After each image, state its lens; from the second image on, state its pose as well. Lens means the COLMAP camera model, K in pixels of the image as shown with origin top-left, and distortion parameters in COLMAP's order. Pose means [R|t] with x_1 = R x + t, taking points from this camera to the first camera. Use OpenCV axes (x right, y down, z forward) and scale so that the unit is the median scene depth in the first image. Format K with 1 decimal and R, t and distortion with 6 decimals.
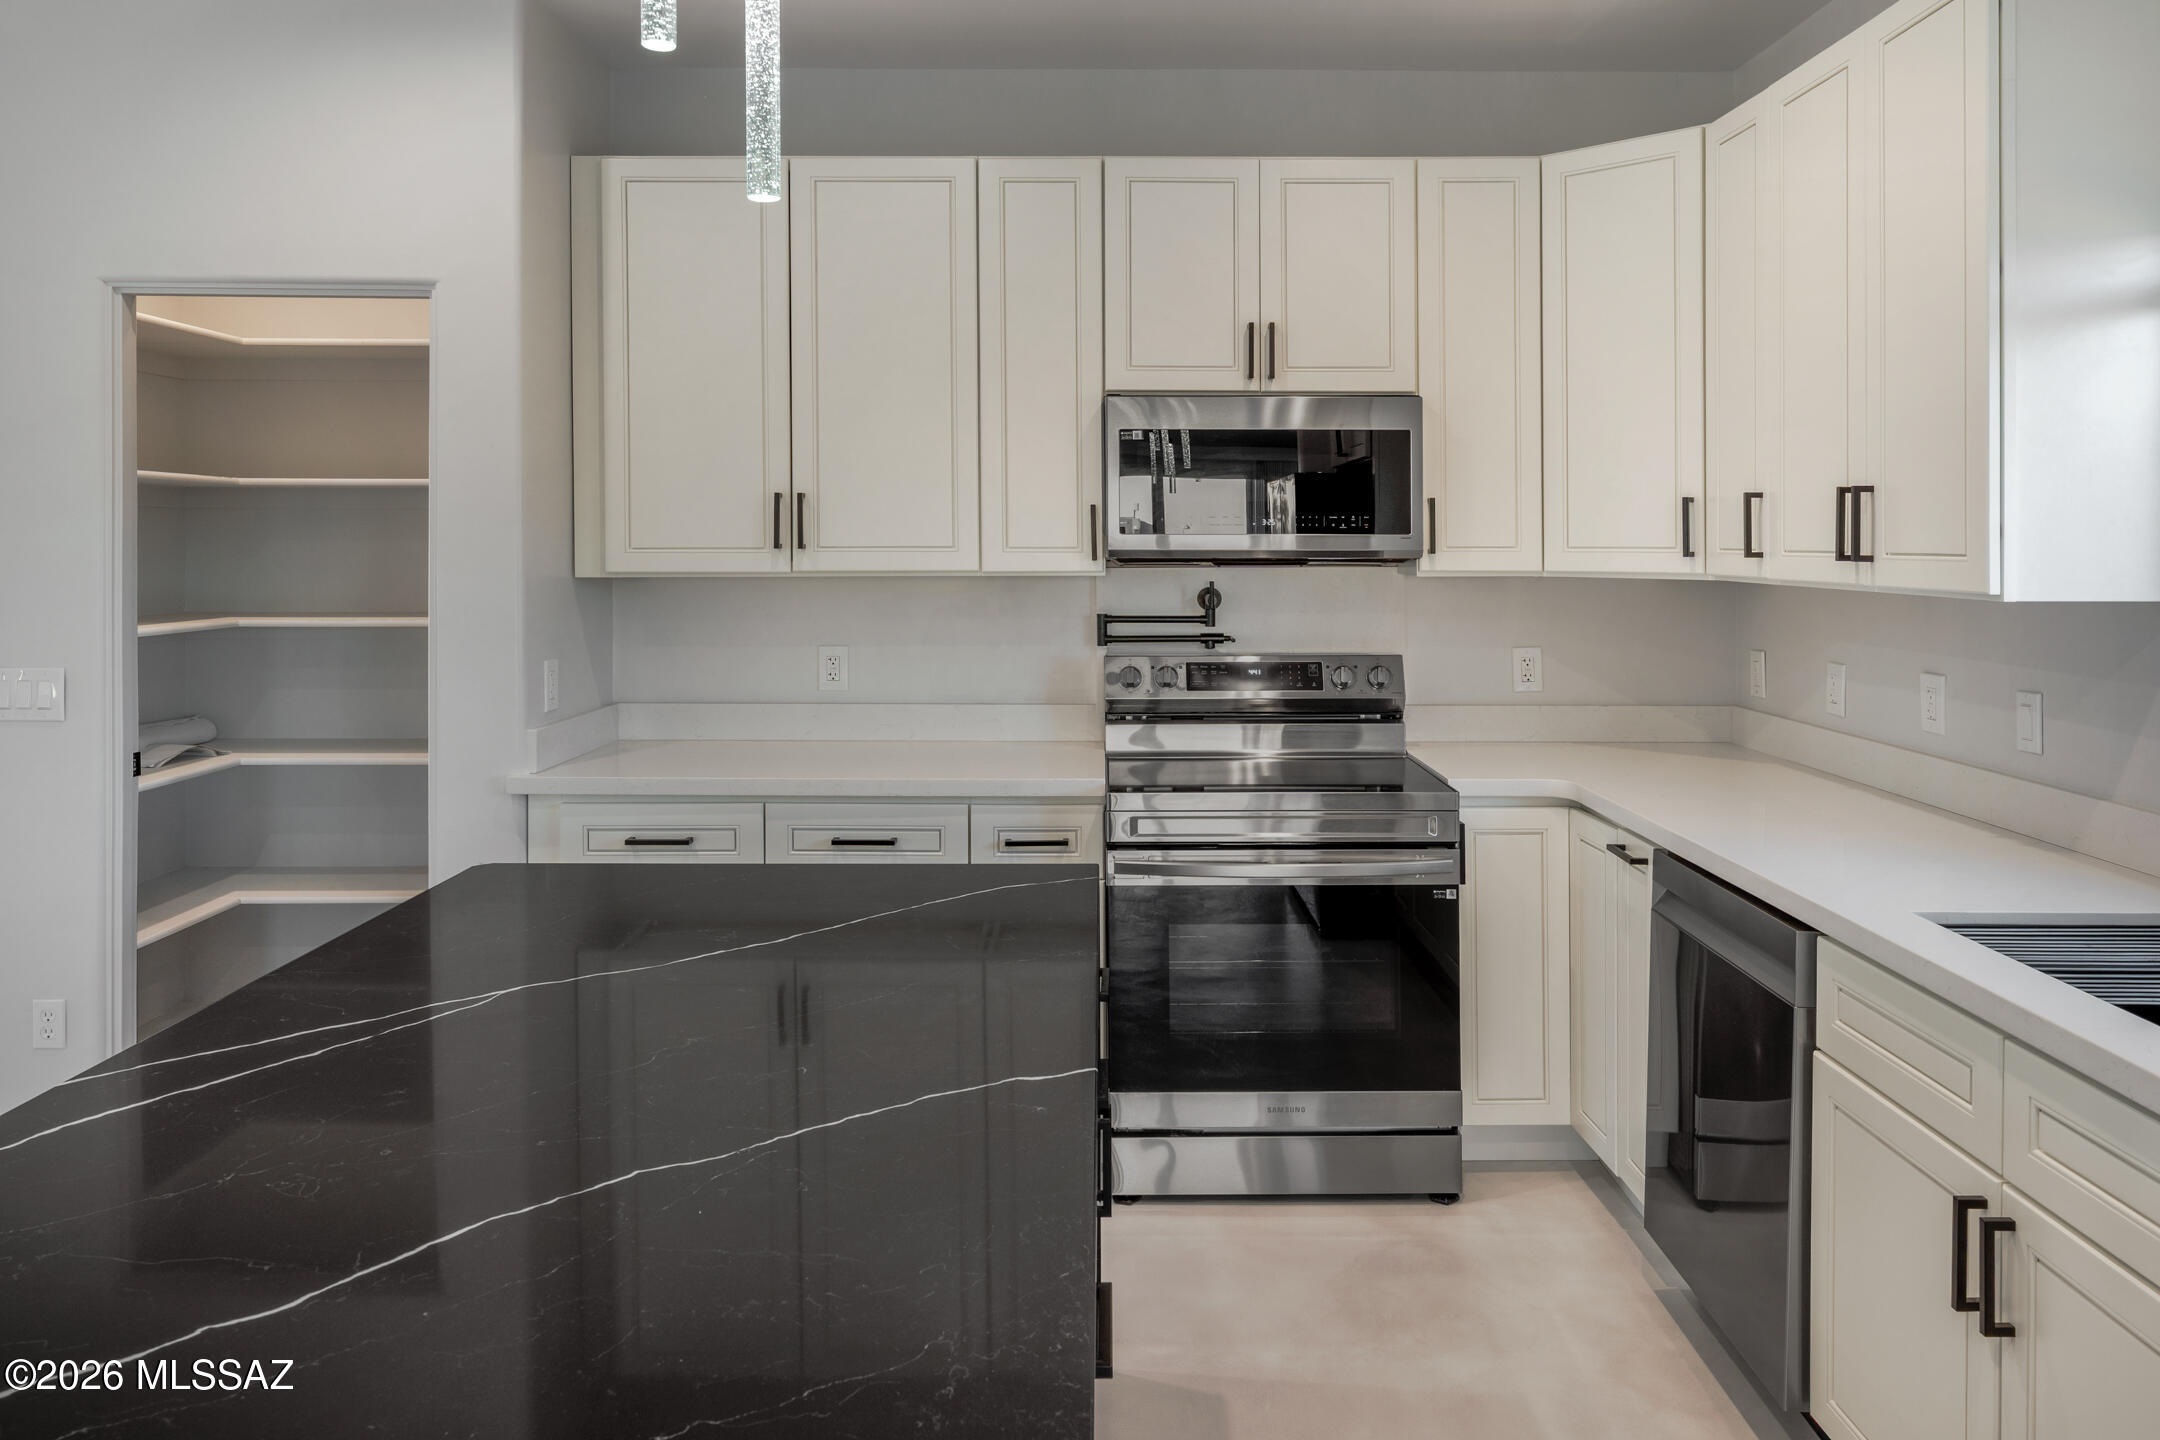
lens RADIAL K [[1449.0, 0, 1122.4], [0, 1449.0, 545.8], [0, 0, 1]] dist [-0.002120, 0.003088]
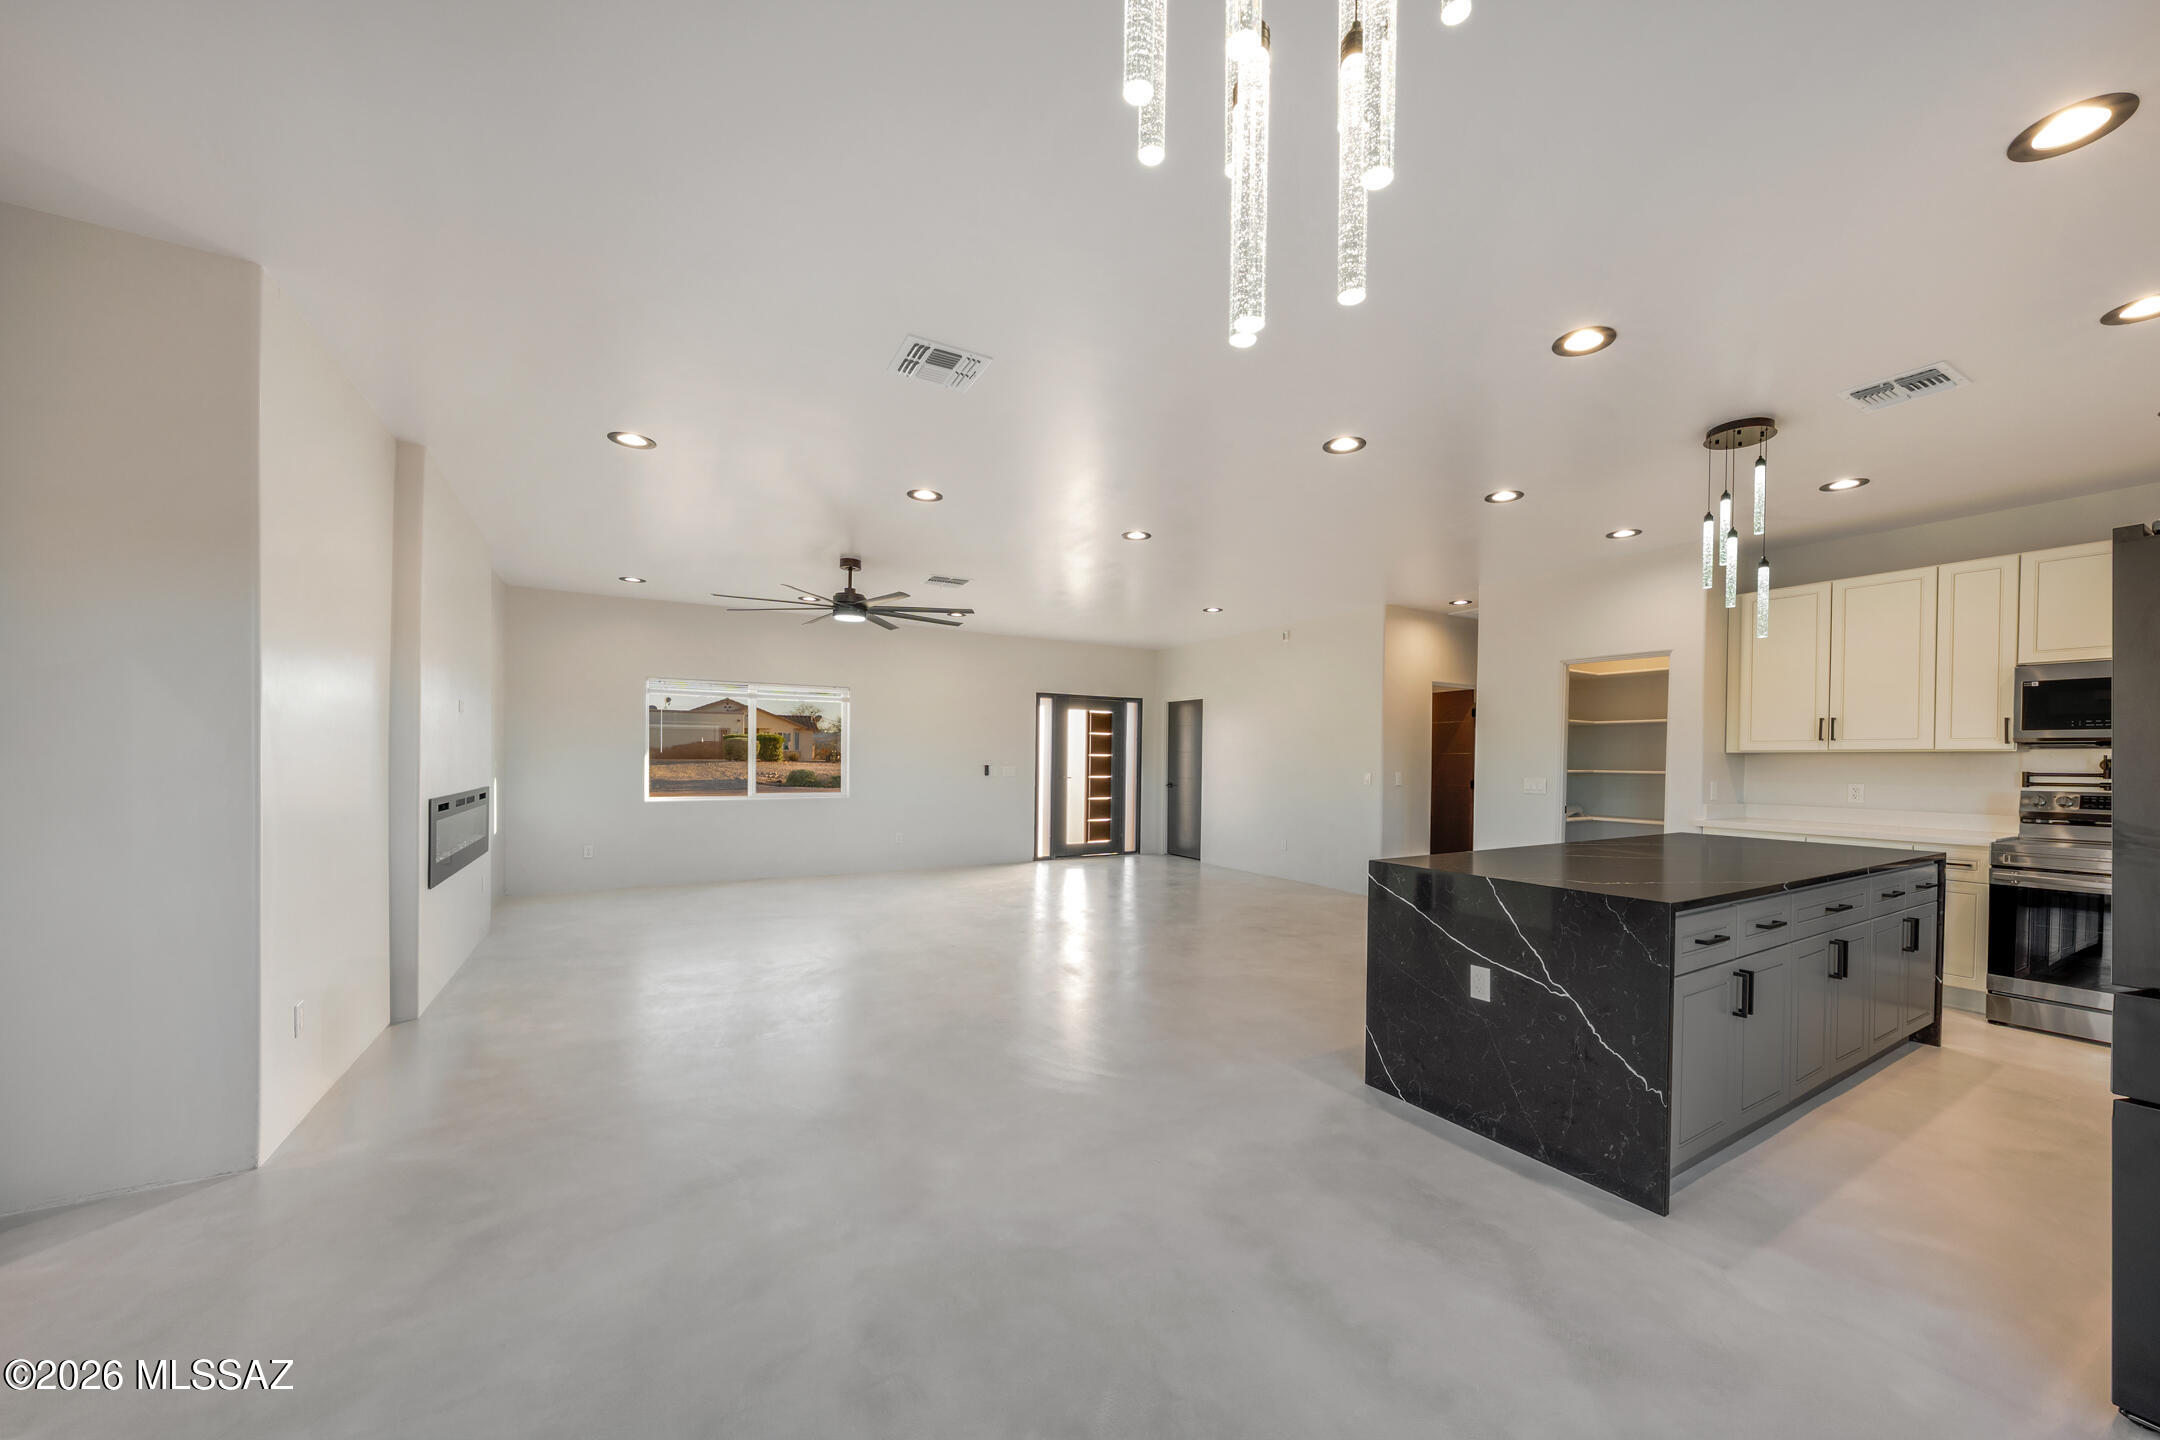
lens RADIAL K [[824.1, 0, 1164.5], [0, 824.1, 782.4], [0, 0, 1]] dist [0.018271, -0.000007]
pose [[0.553041, 0.023752, -0.832815, 0.321839], [-0.009289, 0.999707, 0.022344, 0.051104], [0.833102, -0.004621, 0.553100, -0.700872]]
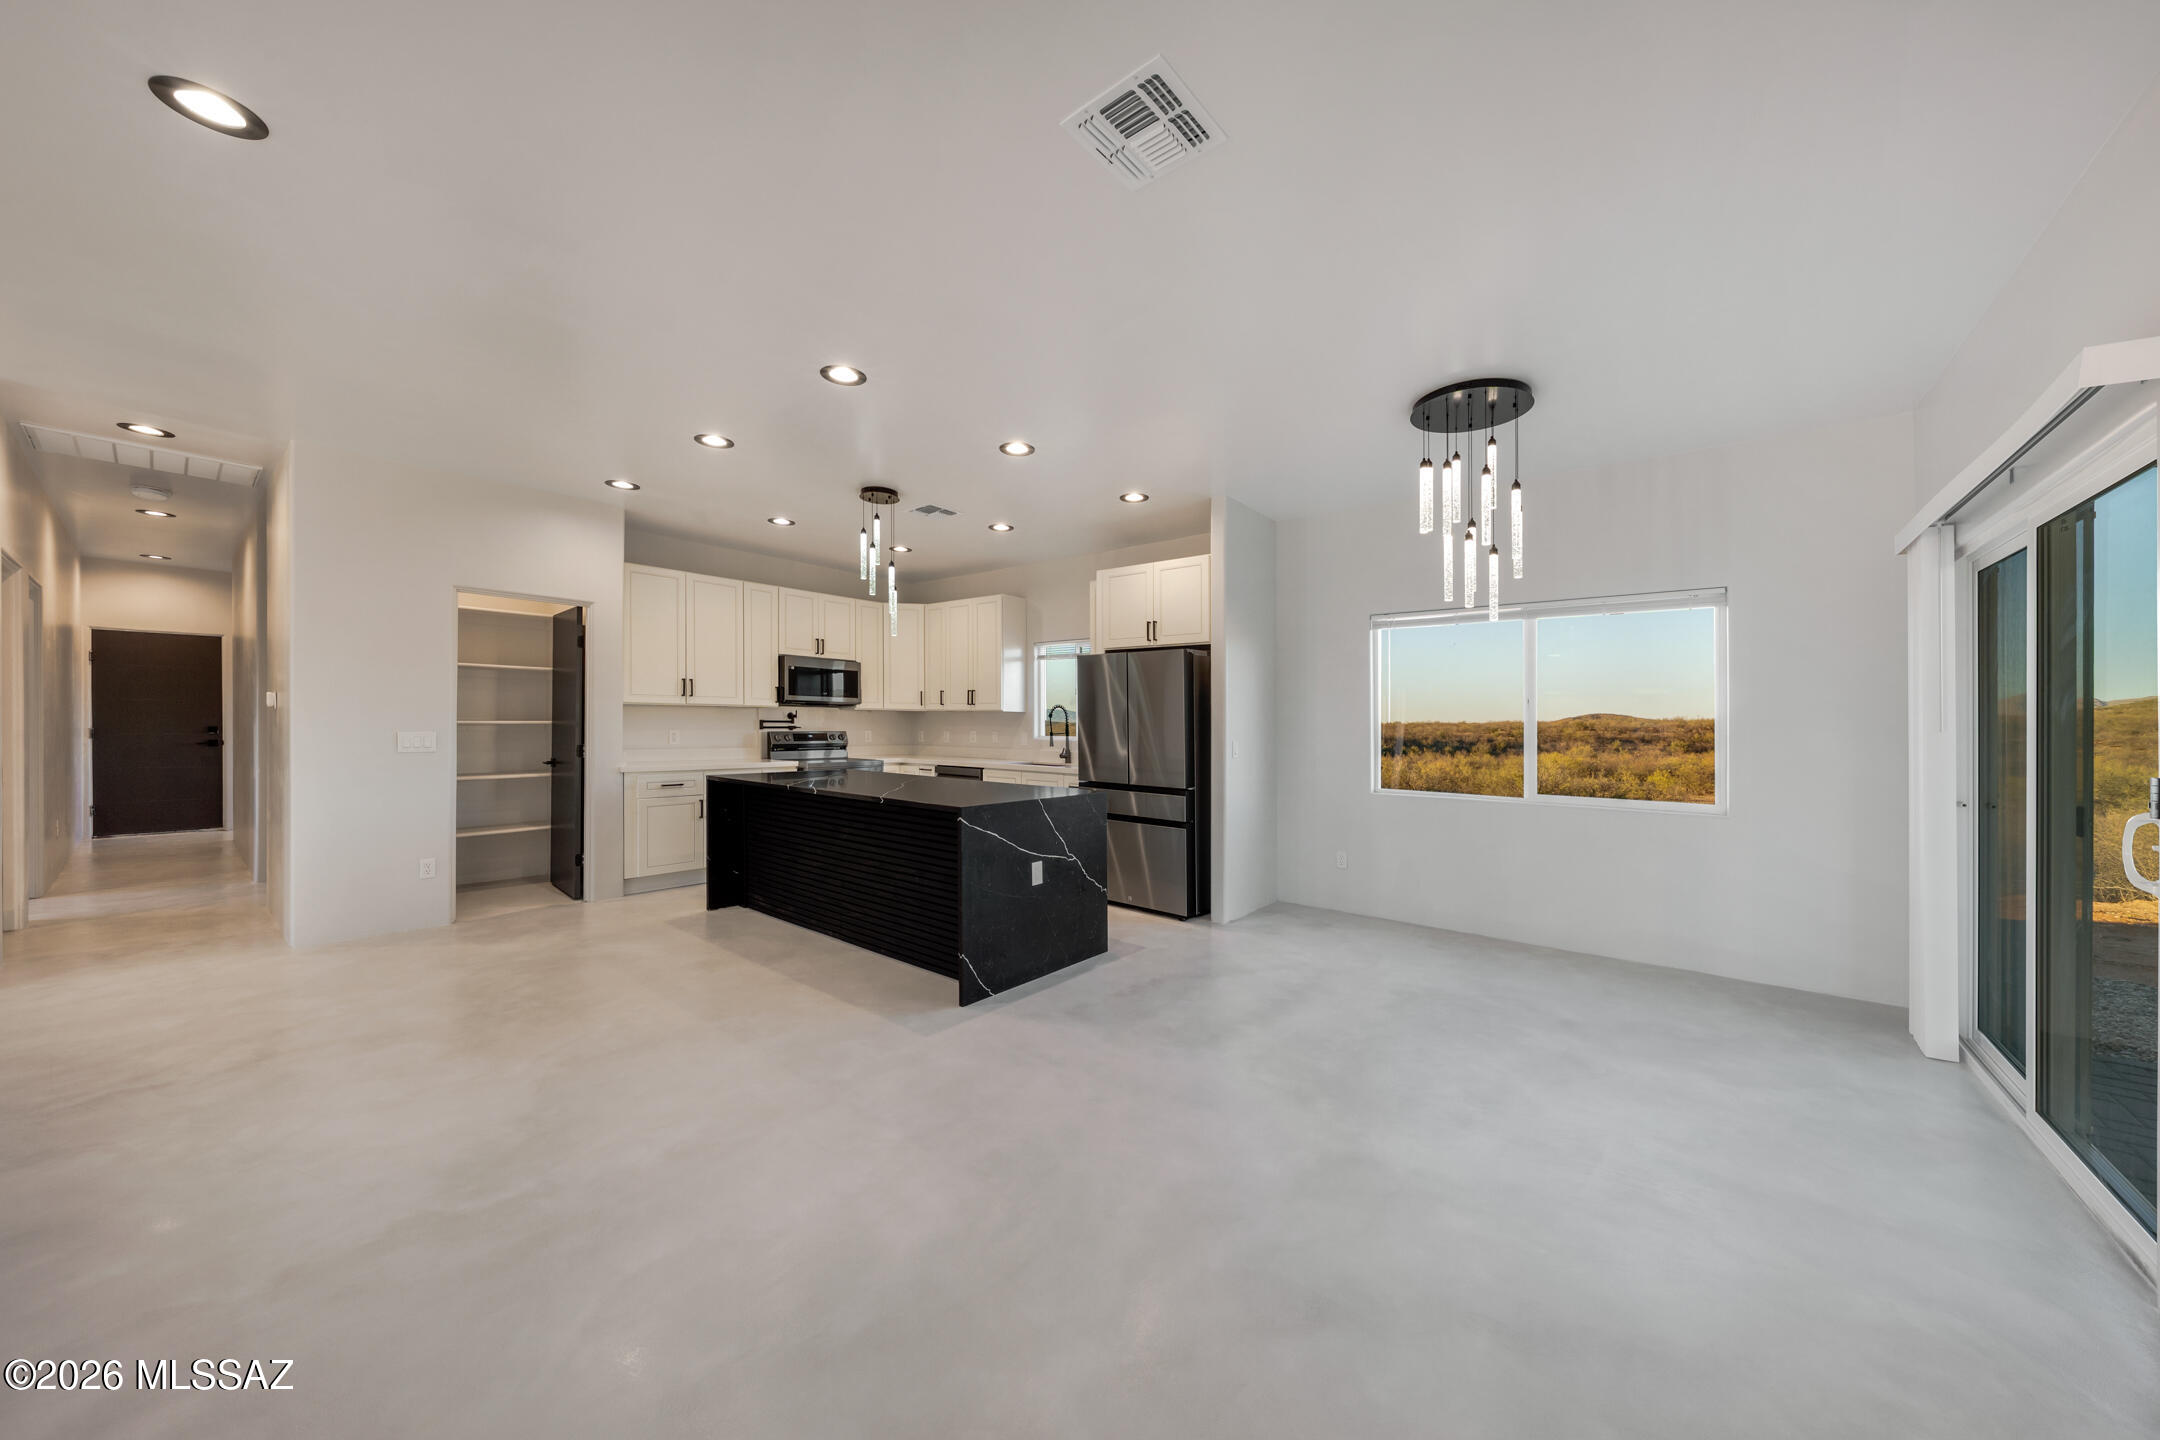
lens RADIAL K [[735.3, 0, 1096.5], [0, 735.3, 735.9], [0, 0, 1]] dist [-0.000502, -0.000298]
pose [[0.624877, -0.009859, 0.780661, -0.918252], [-0.007004, 0.999809, 0.018234, 0.051682], [-0.780692, -0.016862, 0.624689, -0.699943]]
